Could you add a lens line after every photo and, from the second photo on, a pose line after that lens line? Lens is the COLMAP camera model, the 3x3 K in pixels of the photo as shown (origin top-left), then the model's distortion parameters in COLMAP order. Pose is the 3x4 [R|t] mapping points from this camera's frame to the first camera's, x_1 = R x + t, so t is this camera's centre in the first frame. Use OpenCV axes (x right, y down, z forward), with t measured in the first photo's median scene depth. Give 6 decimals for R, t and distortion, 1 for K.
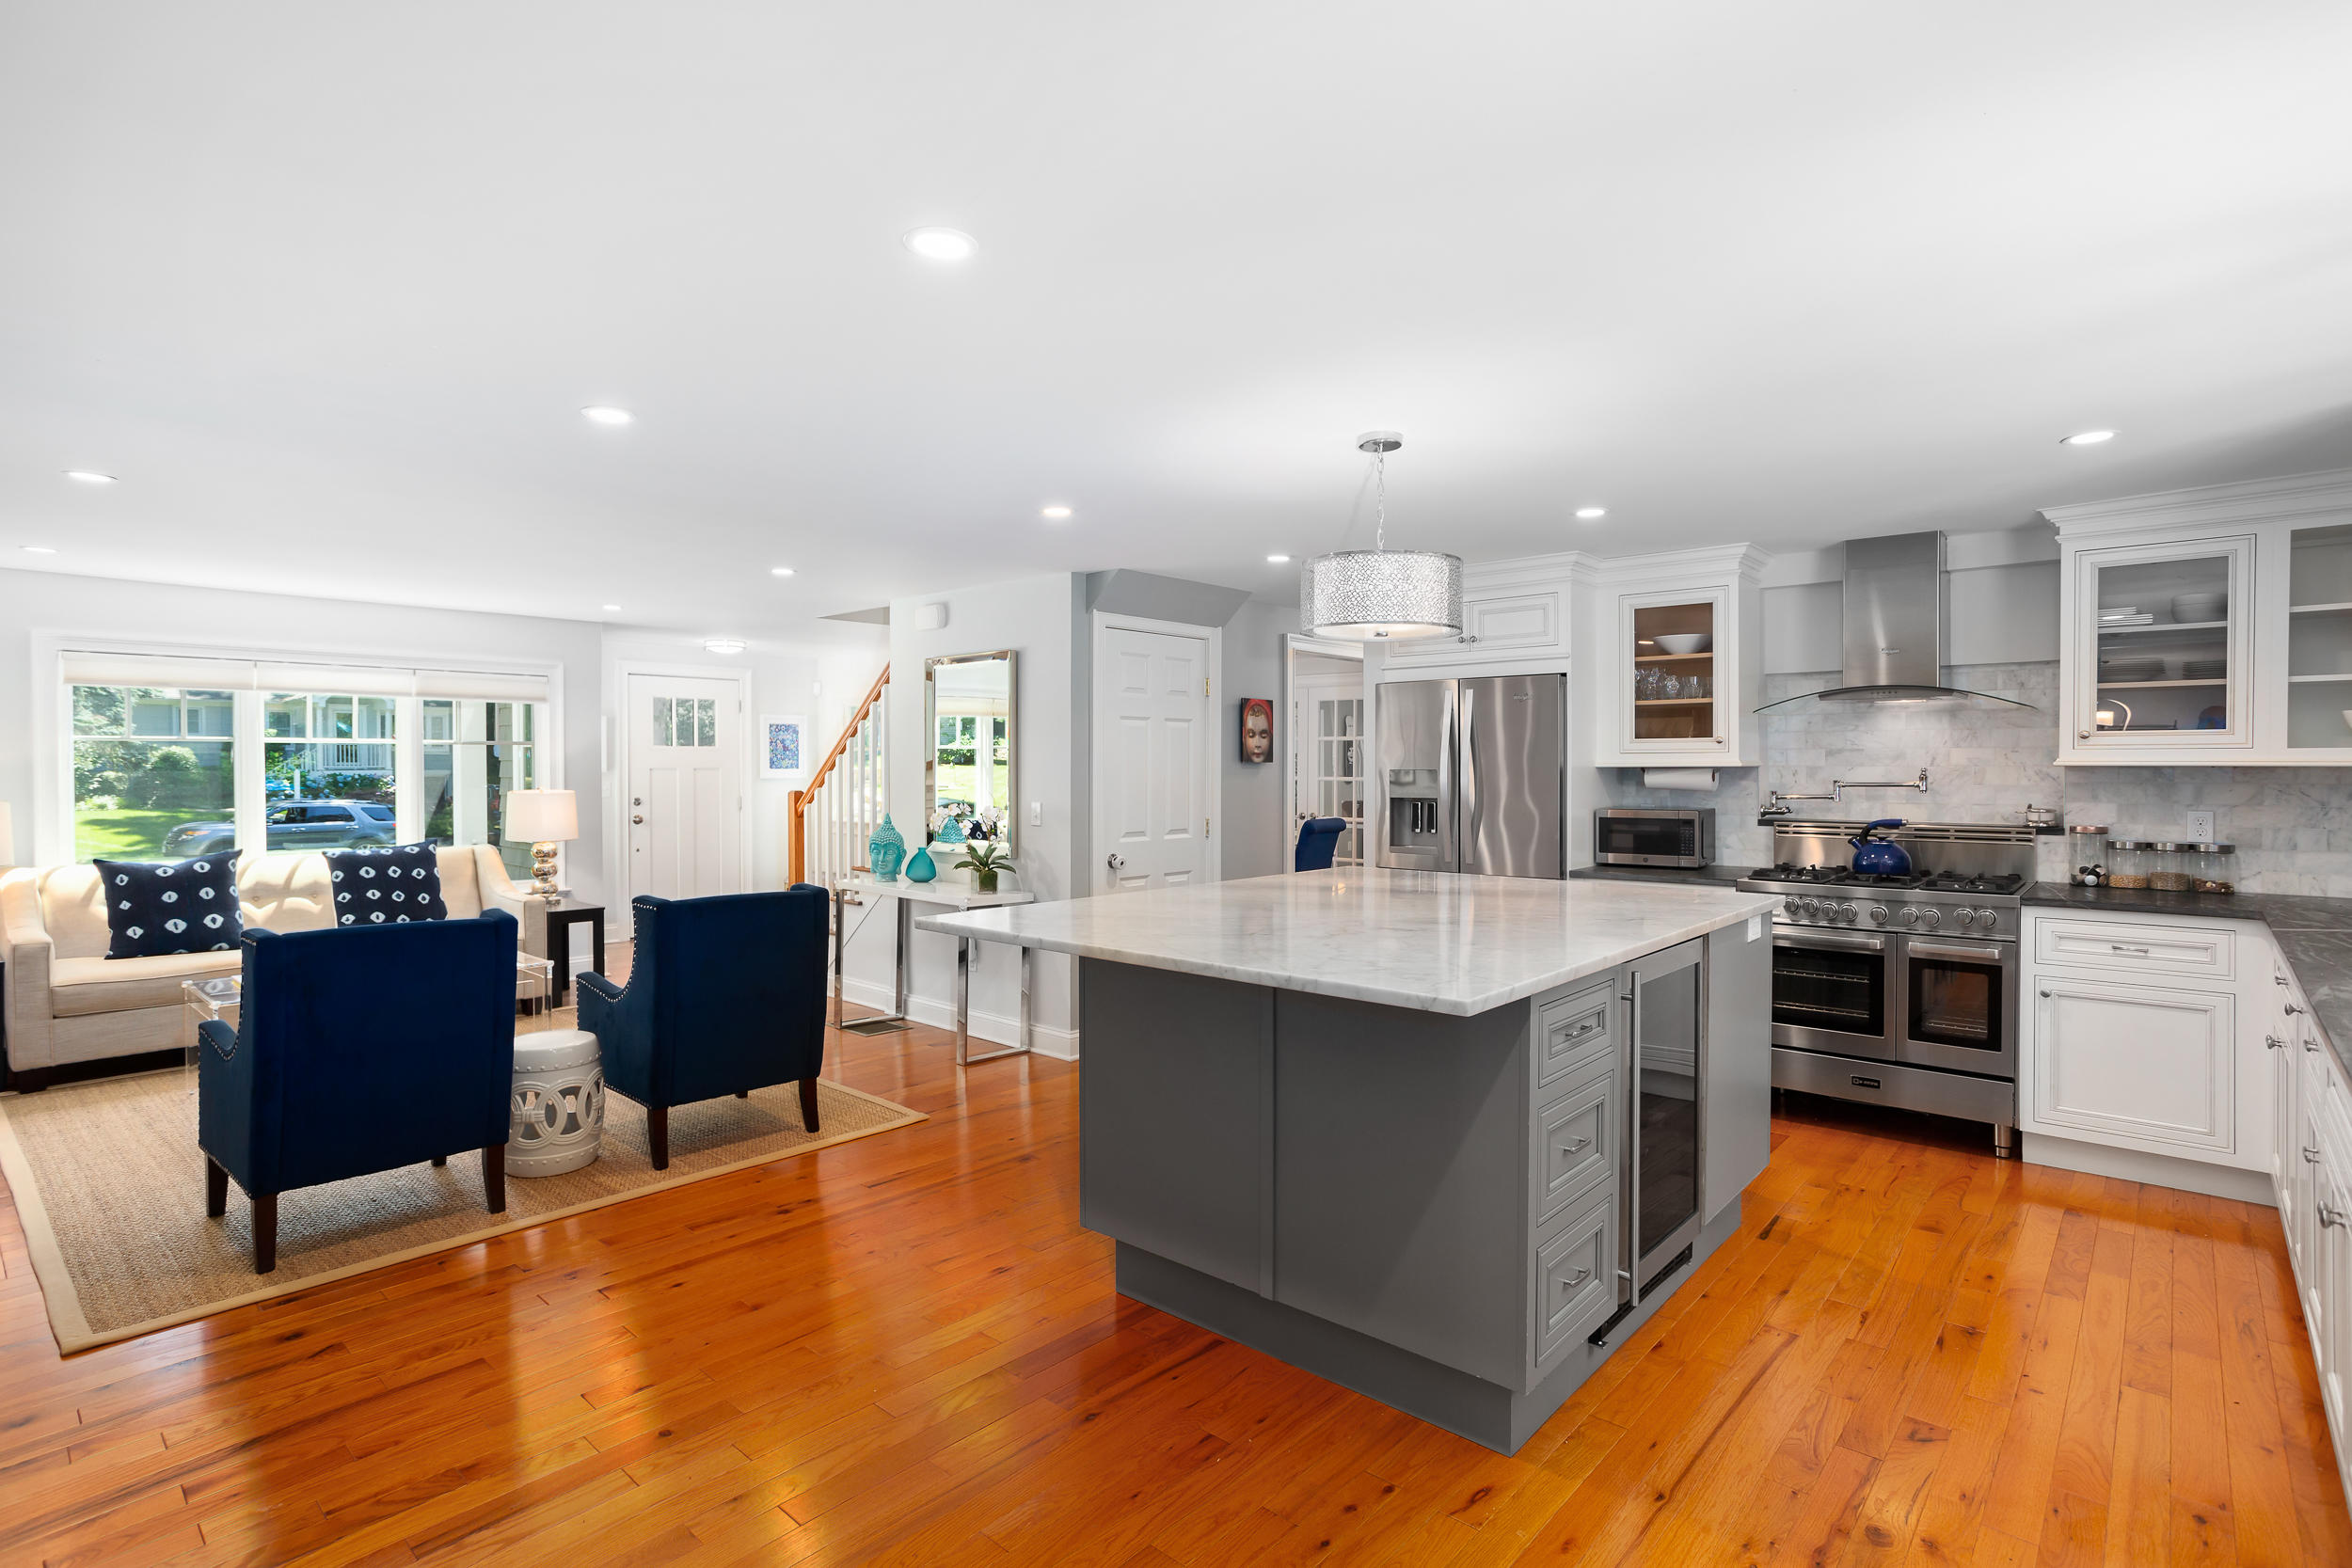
lens RADIAL K [[1137.5, 0, 1175.3], [0, 1137.5, 783.9], [0, 0, 1]] dist [-0.015726, 0.000112]
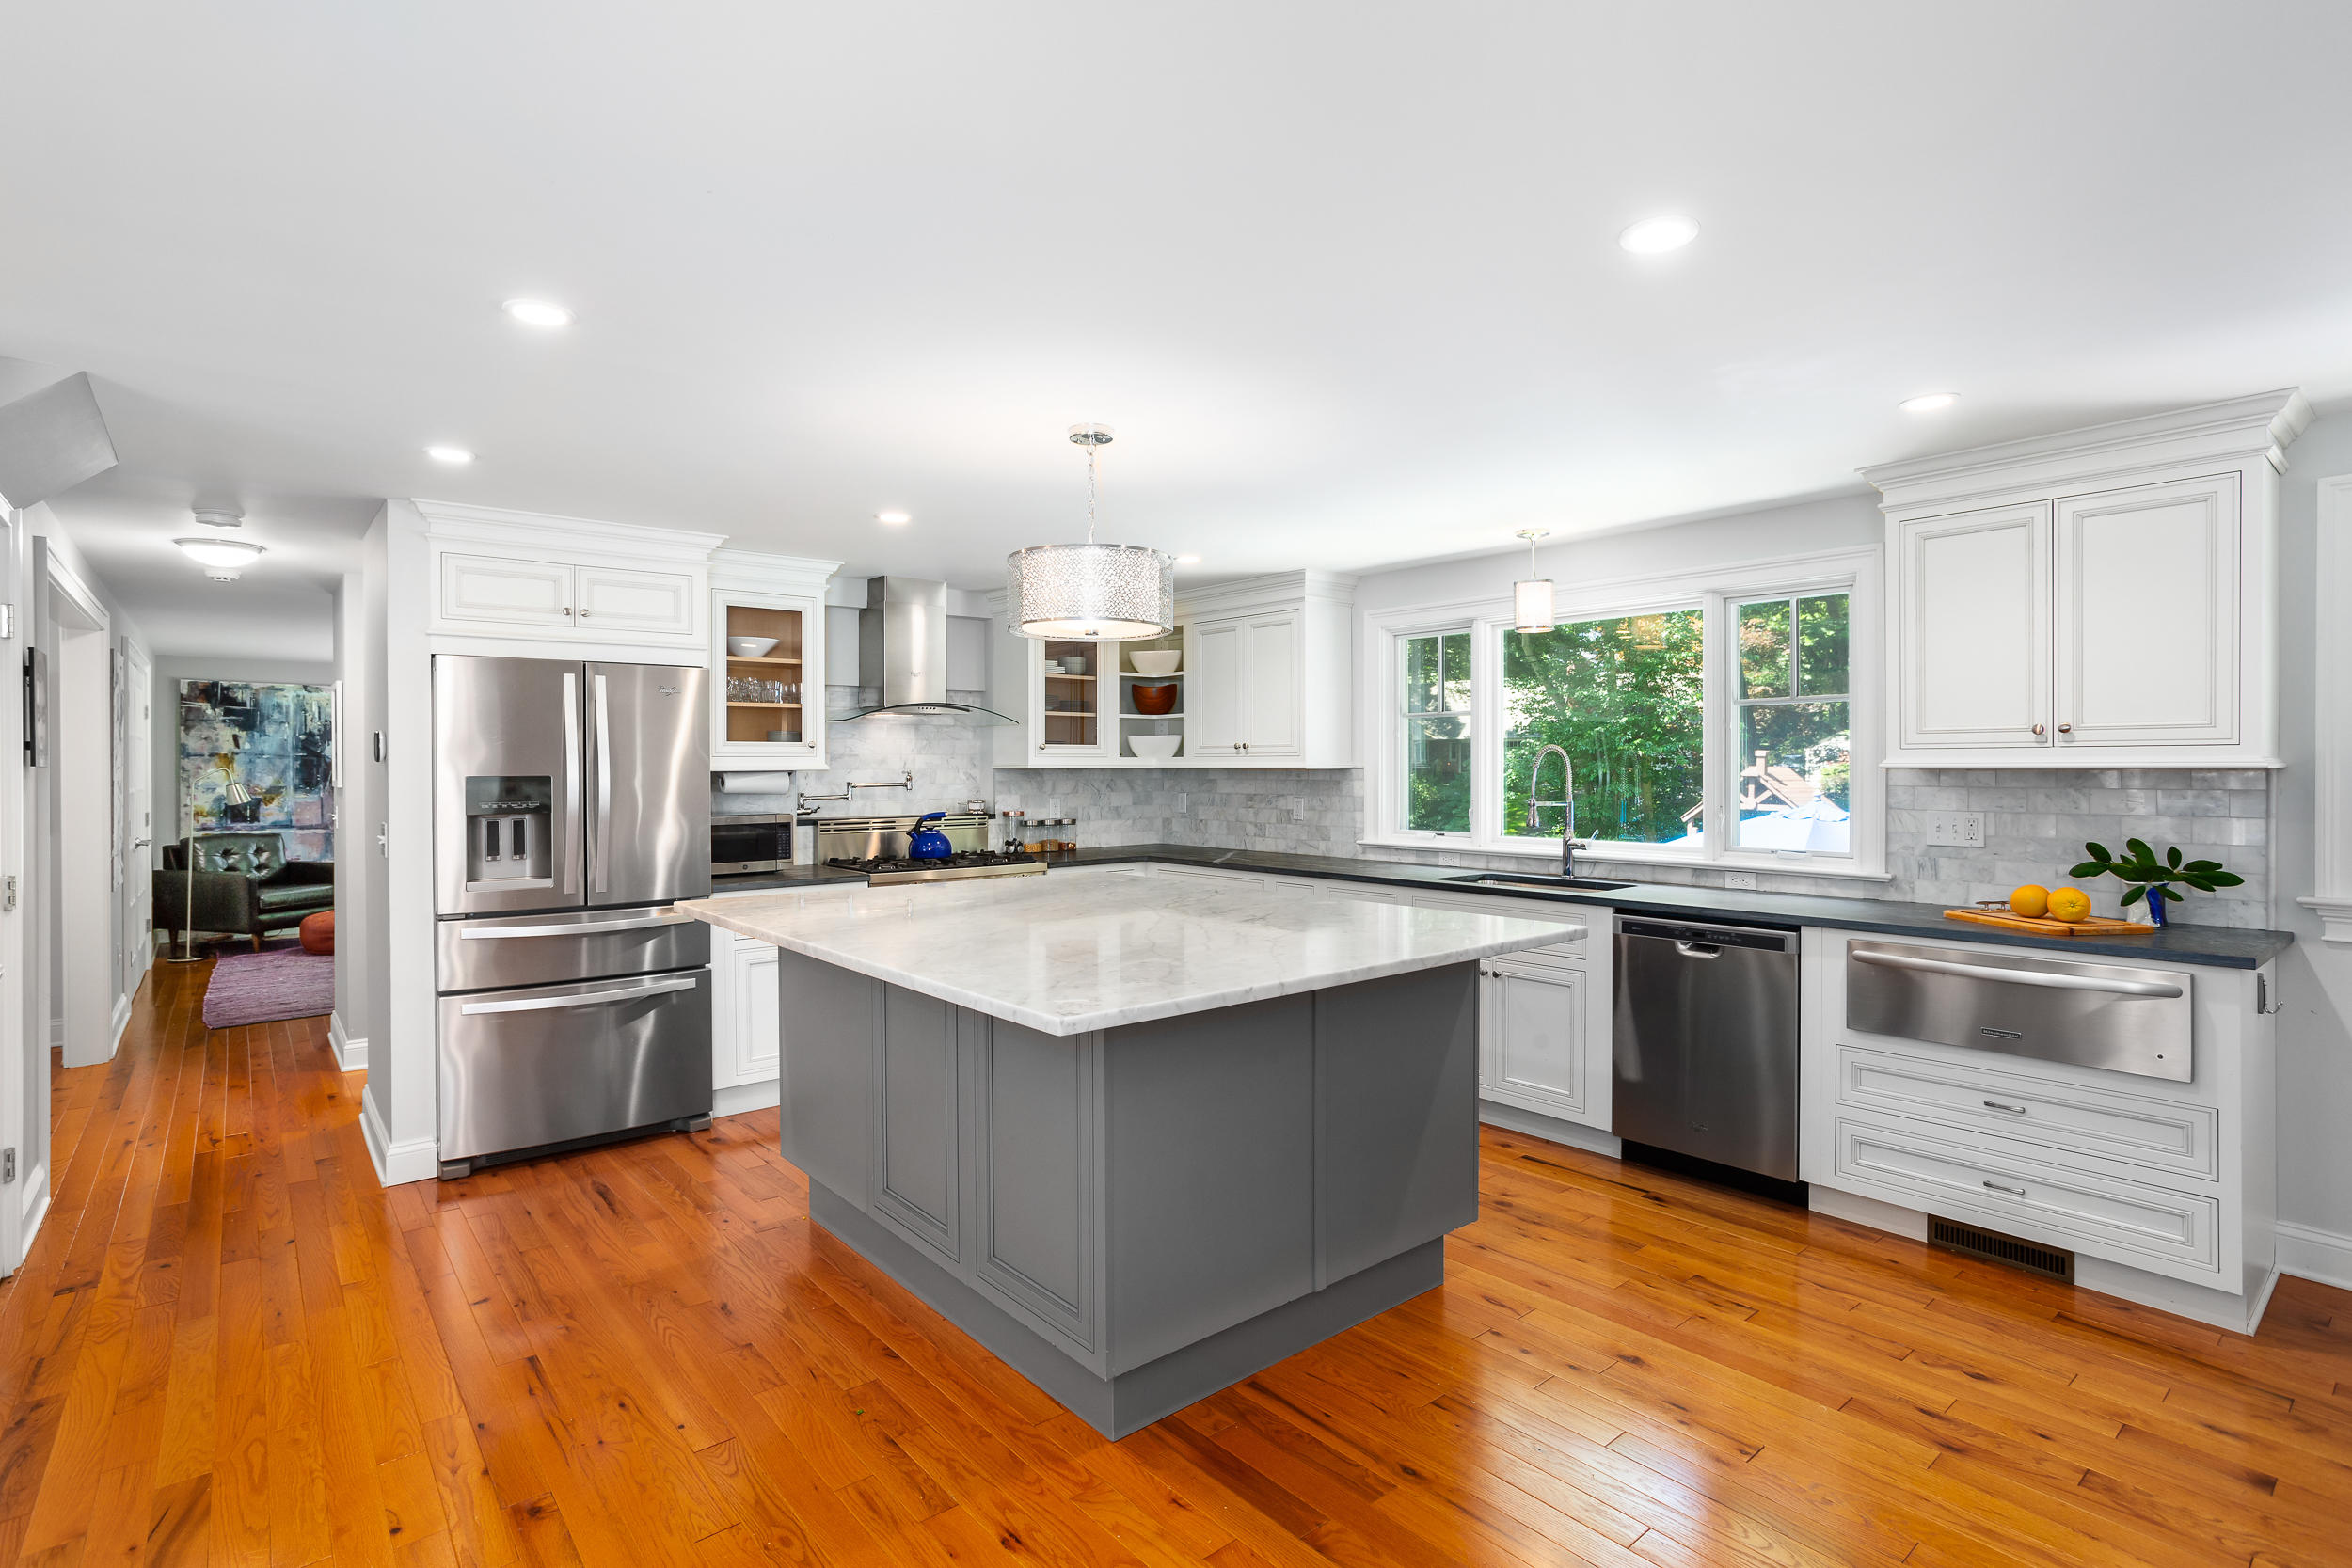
lens RADIAL K [[1137.5, 0, 1173.2], [0, 1137.5, 770.8], [0, 0, 1]] dist [-0.015726, 0.000112]
pose [[0.153948, -0.004059, 0.988071, -0.558440], [0.020368, 0.999792, 0.000934, -0.010064], [-0.987869, 0.019981, 0.153998, 0.569713]]
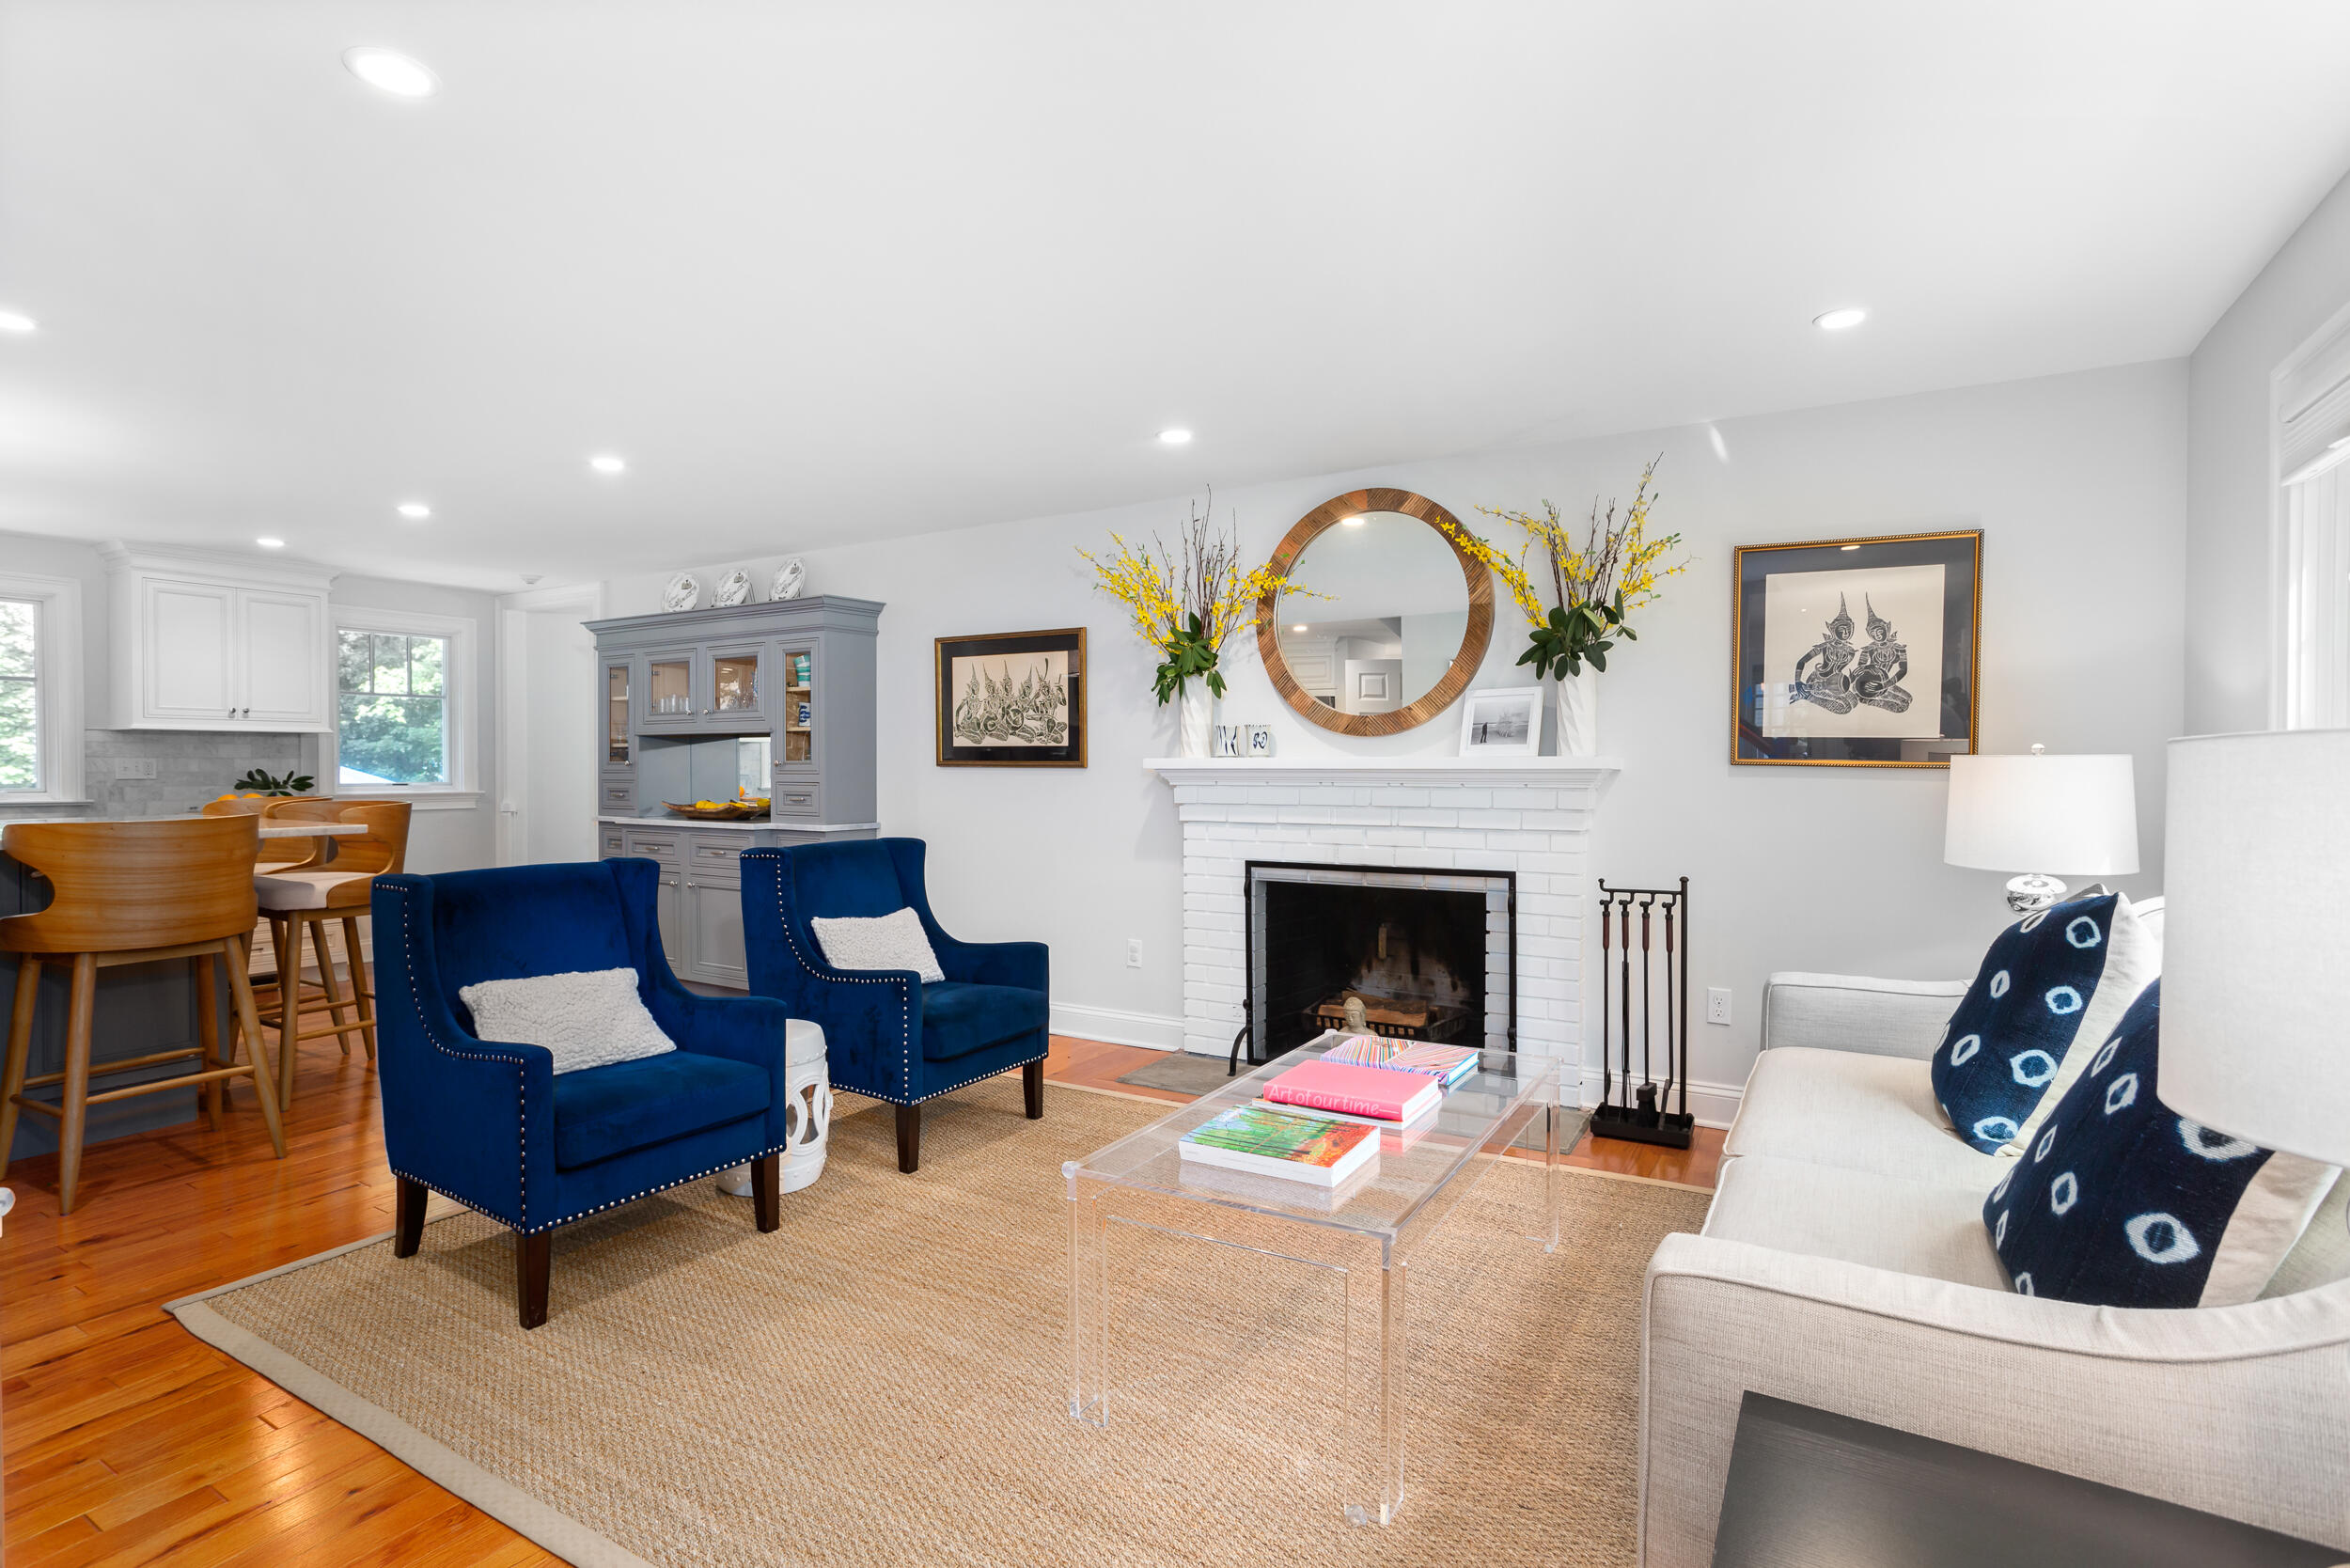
lens RADIAL K [[1136.6, 0, 1175.9], [0, 1136.6, 771.8], [0, 0, 1]] dist [-0.015726, 0.000112]
pose [[-0.981607, -0.002602, -0.190897, -0.620580], [-0.009809, 0.999274, 0.036819, -0.012330], [0.190662, 0.038014, -0.980919, 2.022558]]
